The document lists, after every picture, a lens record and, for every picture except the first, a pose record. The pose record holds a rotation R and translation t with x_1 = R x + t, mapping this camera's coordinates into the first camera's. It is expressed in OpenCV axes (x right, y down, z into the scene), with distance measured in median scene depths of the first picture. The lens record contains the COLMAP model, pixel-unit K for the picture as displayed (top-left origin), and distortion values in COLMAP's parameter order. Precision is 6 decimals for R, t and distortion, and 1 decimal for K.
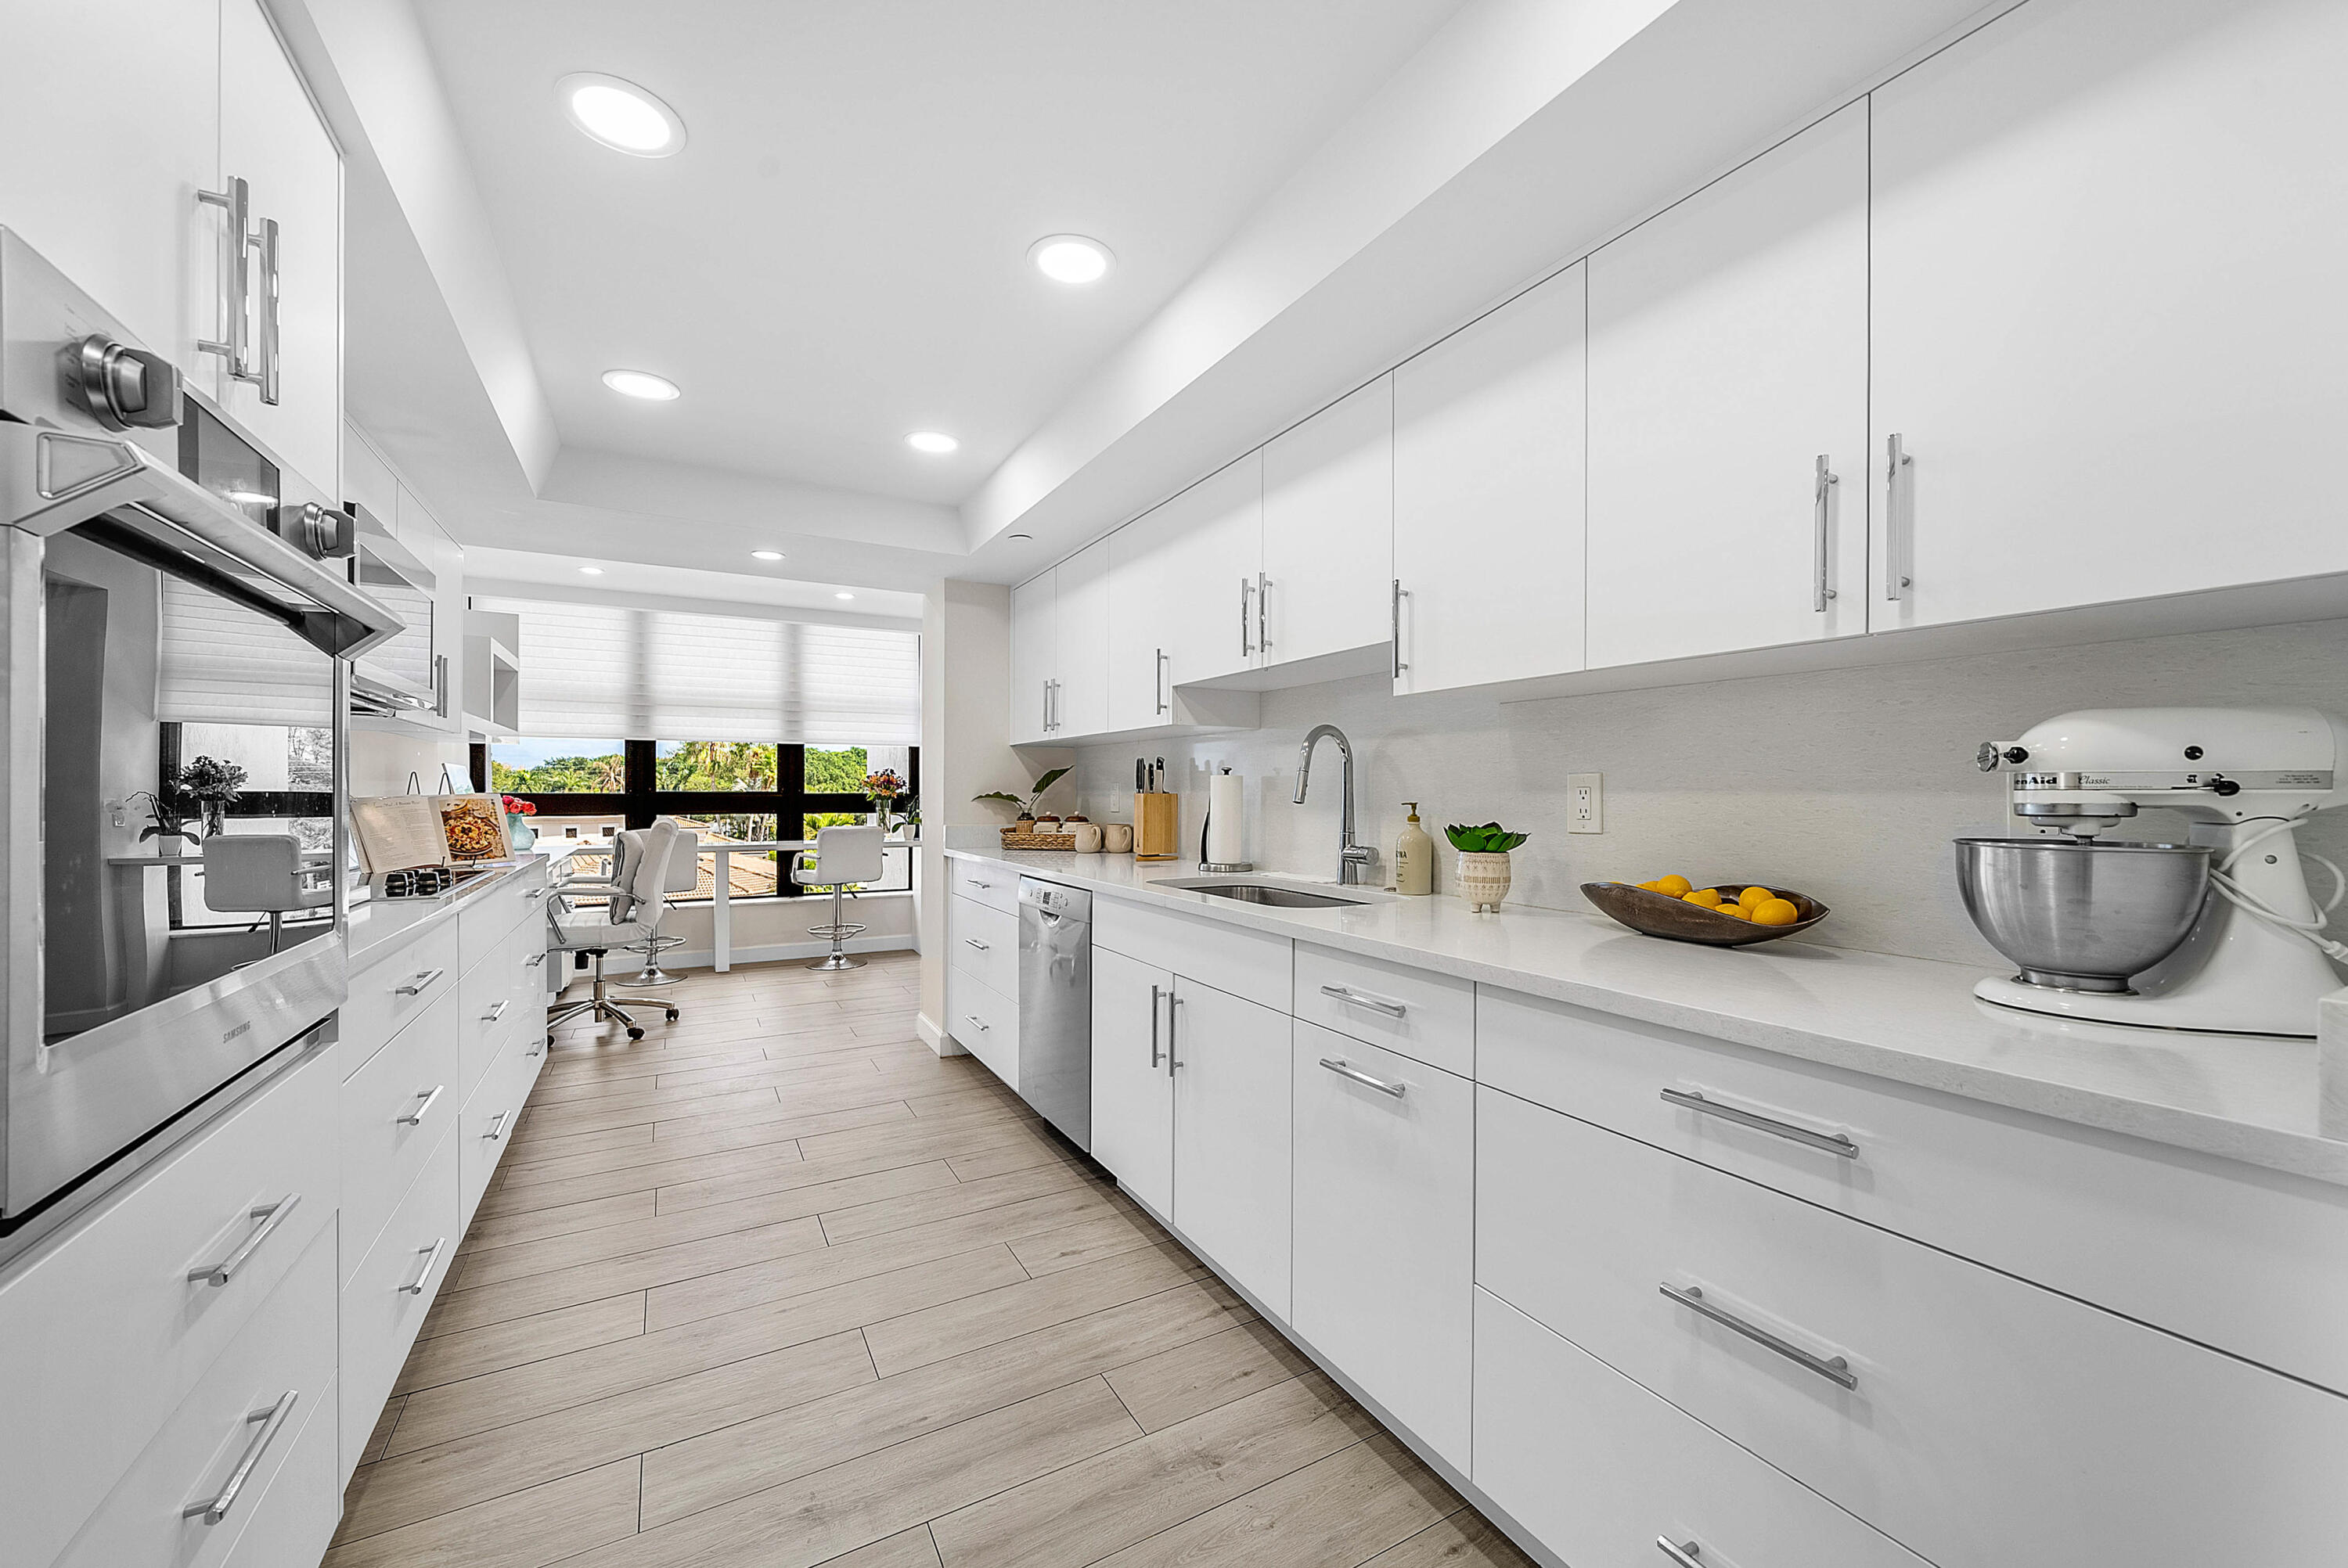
lens RADIAL K [[870.9, 0, 1155.3], [0, 870.9, 797.9], [0, 0, 1]] dist [-0.003045, -0.000447]
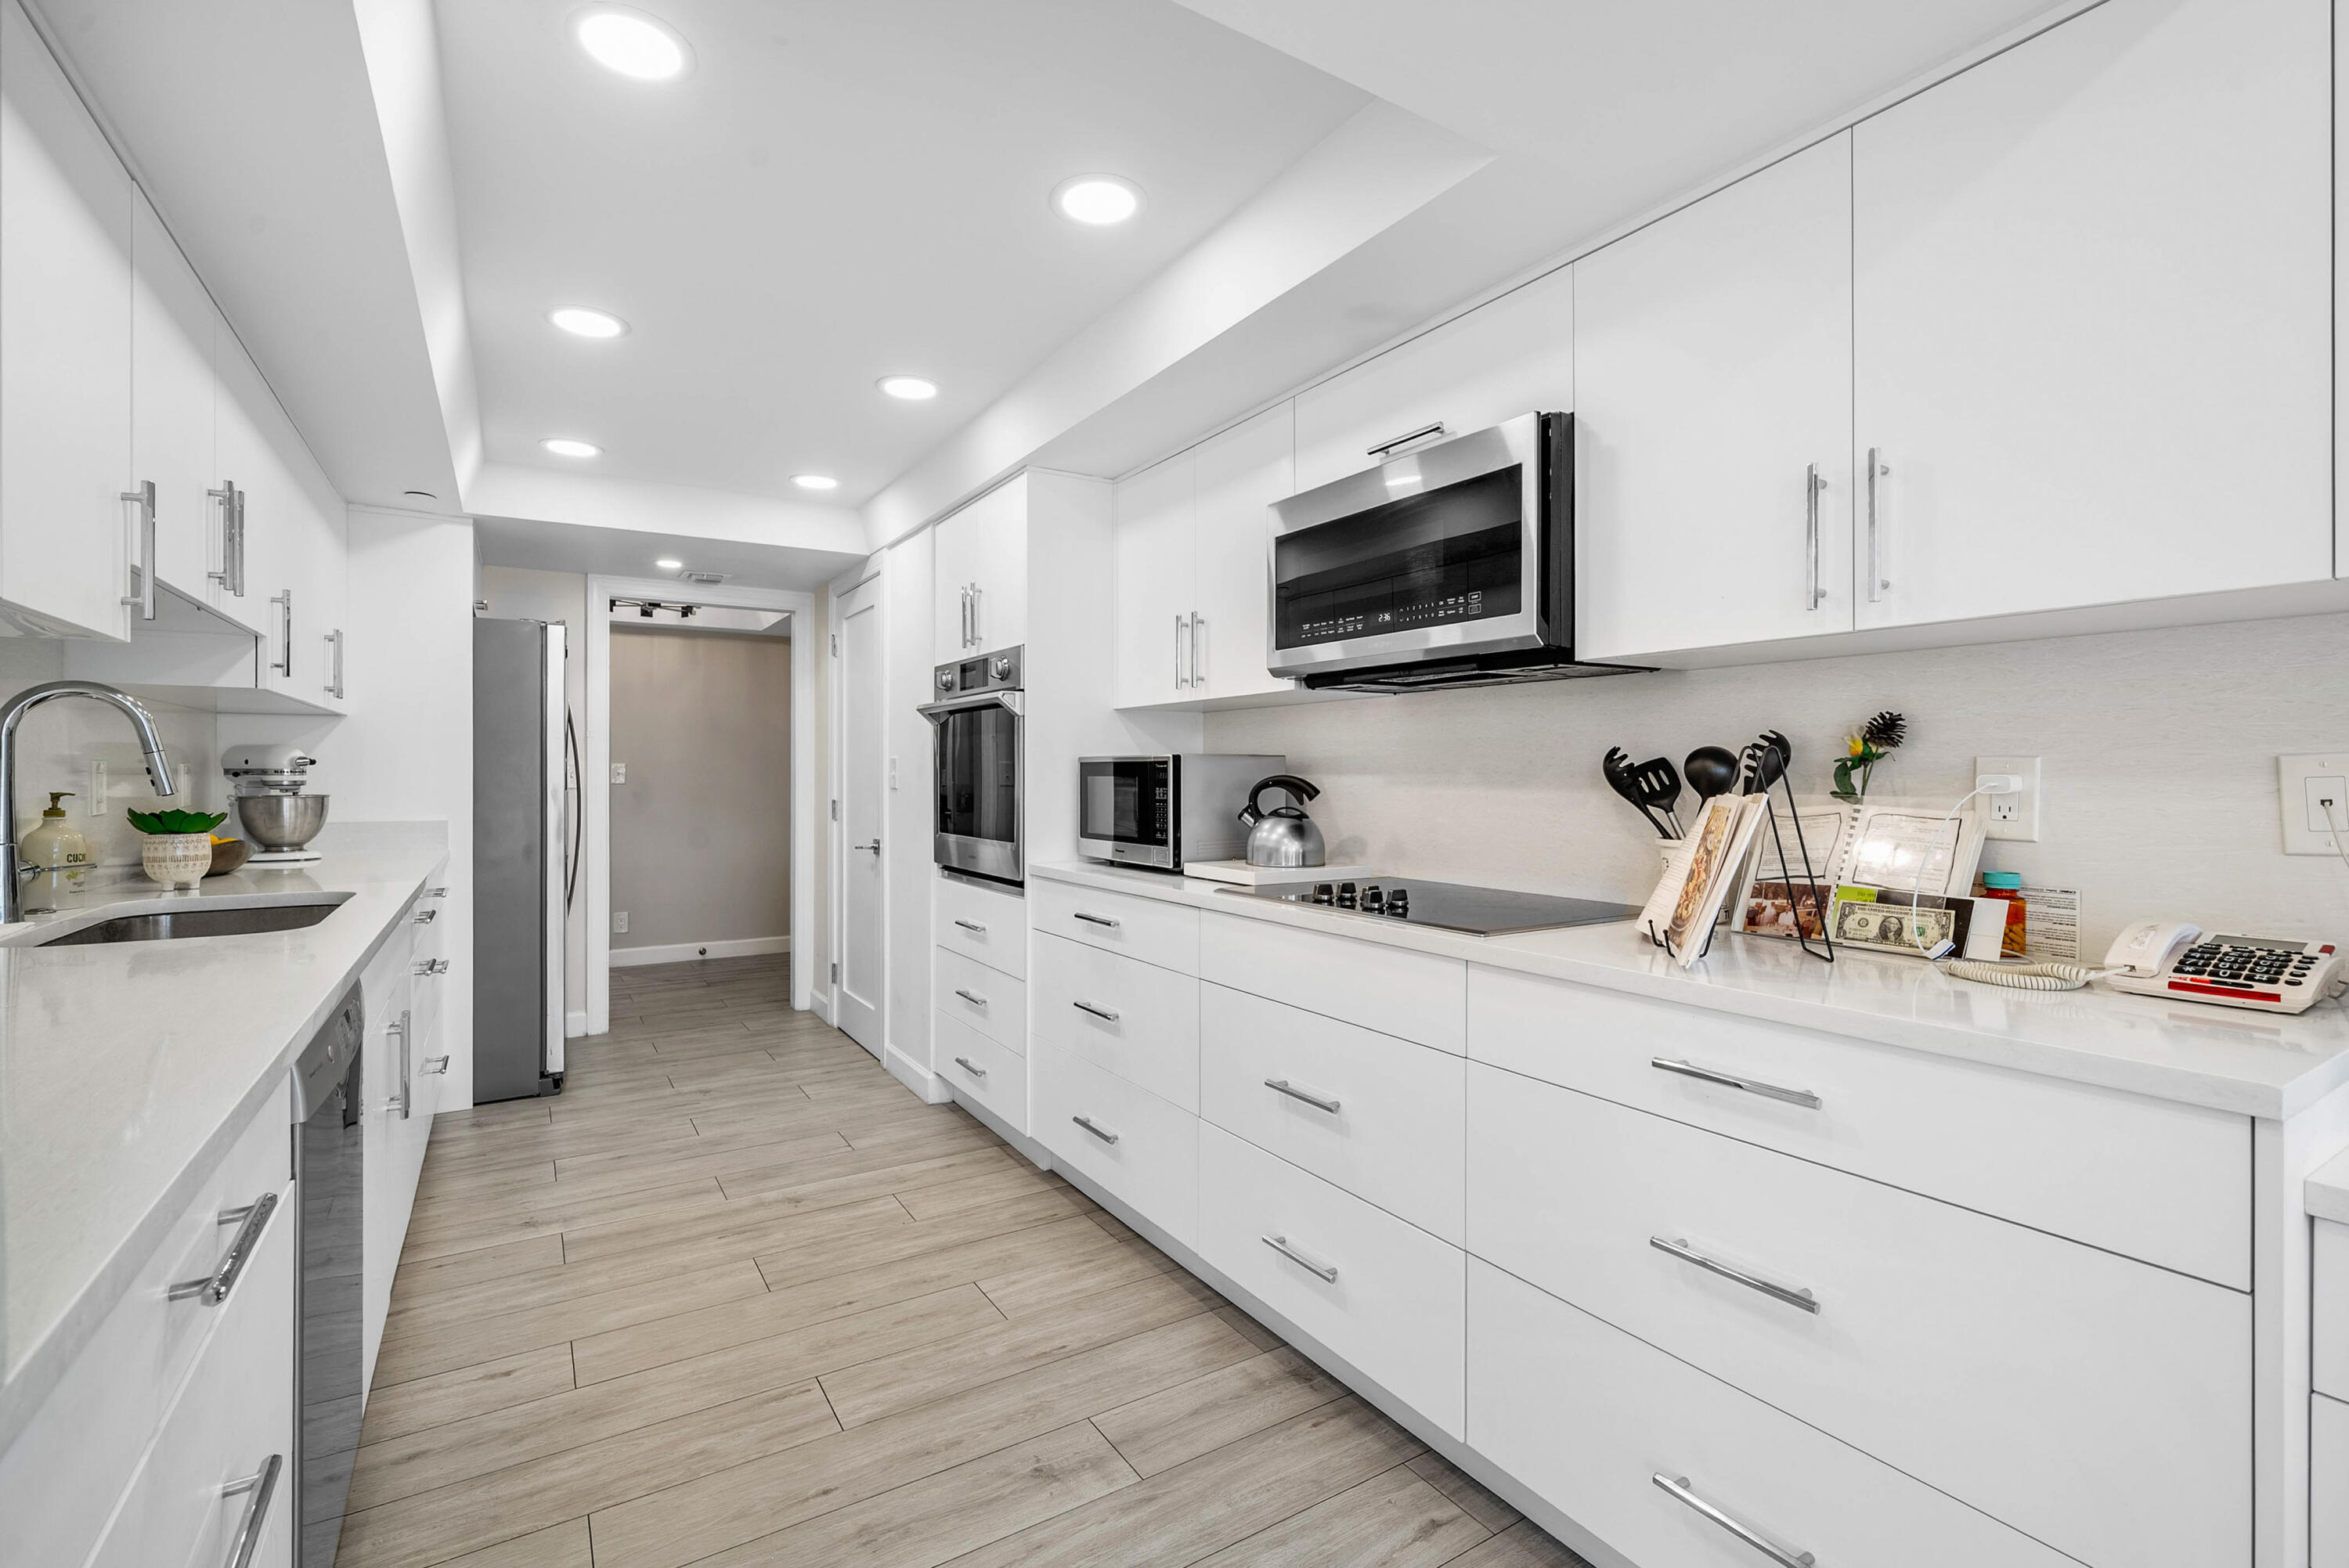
lens RADIAL K [[1048.8, 0, 1168.7], [0, 1048.8, 775.9], [0, 0, 1]] dist [-0.000160, -0.001191]
pose [[-0.998426, -0.010563, -0.055075, -0.708615], [-0.010899, 0.999924, 0.005794, -0.028169], [0.055010, 0.006386, -0.998465, 2.179180]]
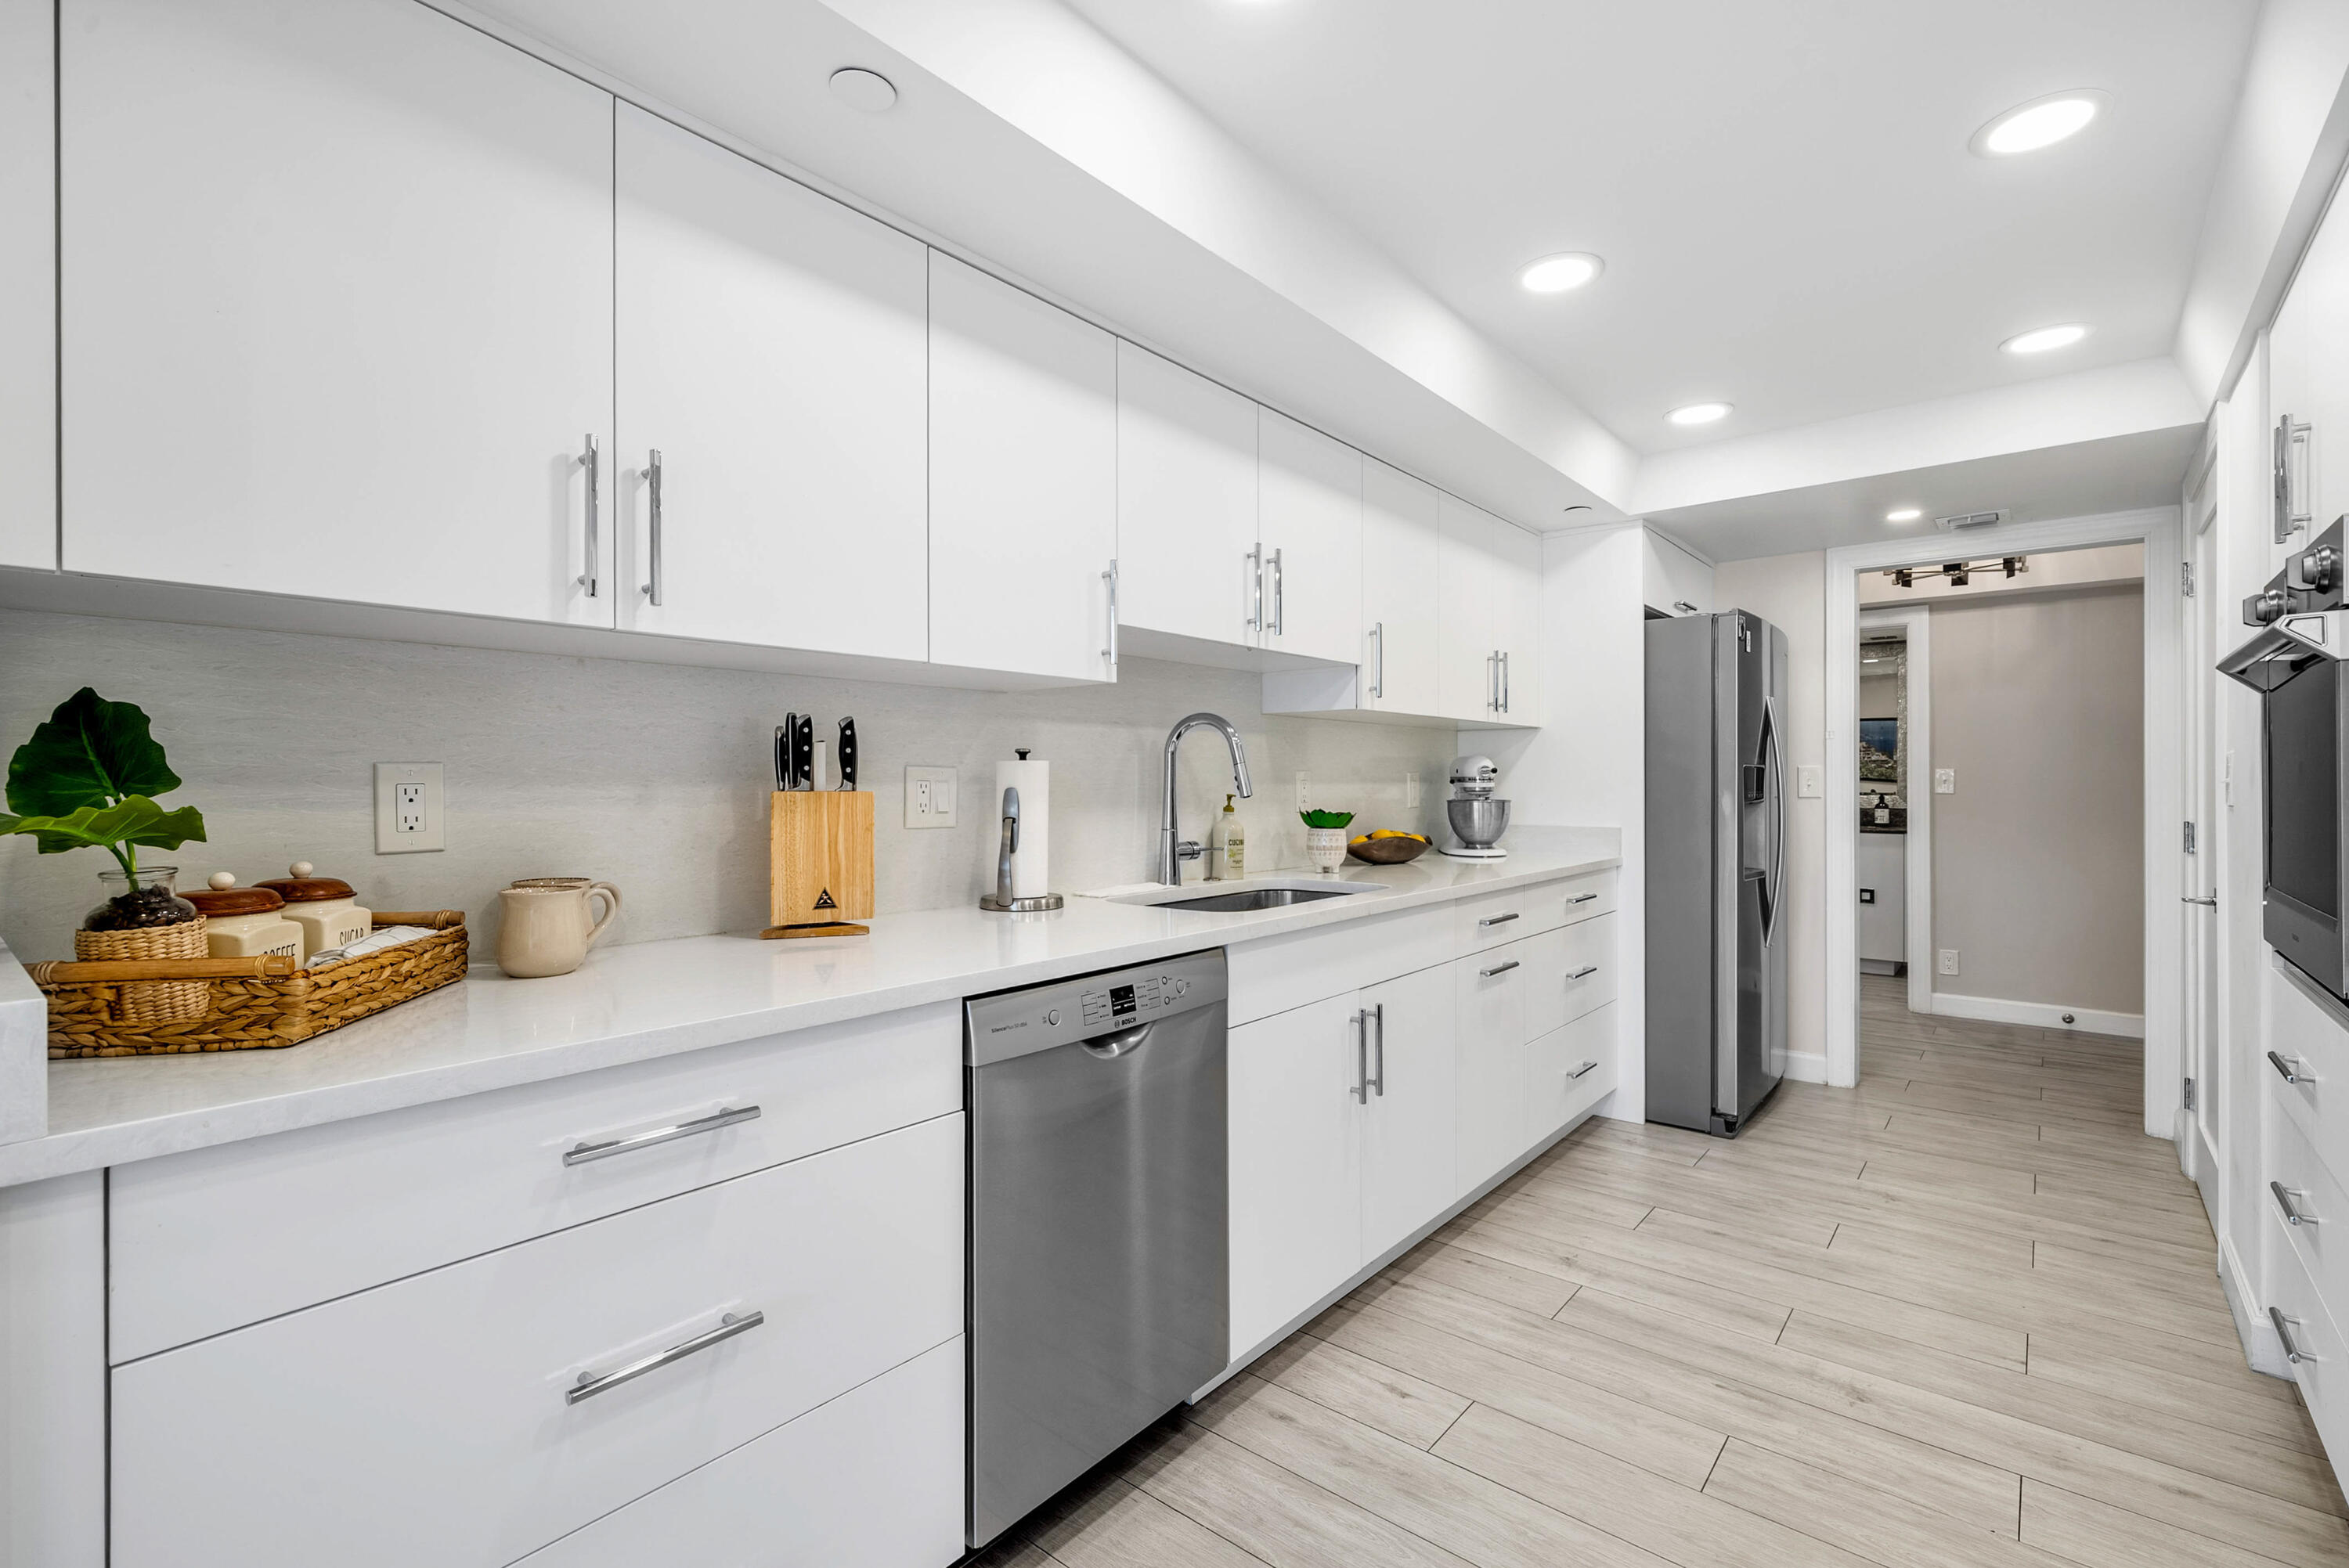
lens RADIAL K [[1048.8, 0, 1160.7], [0, 1048.8, 780.5], [0, 0, 1]] dist [-0.000160, -0.001191]
pose [[-0.350693, -0.007883, 0.936457, -0.981103], [0.001288, 0.999960, 0.008899, -0.025783], [-0.936490, 0.004327, -0.350669, 1.680039]]
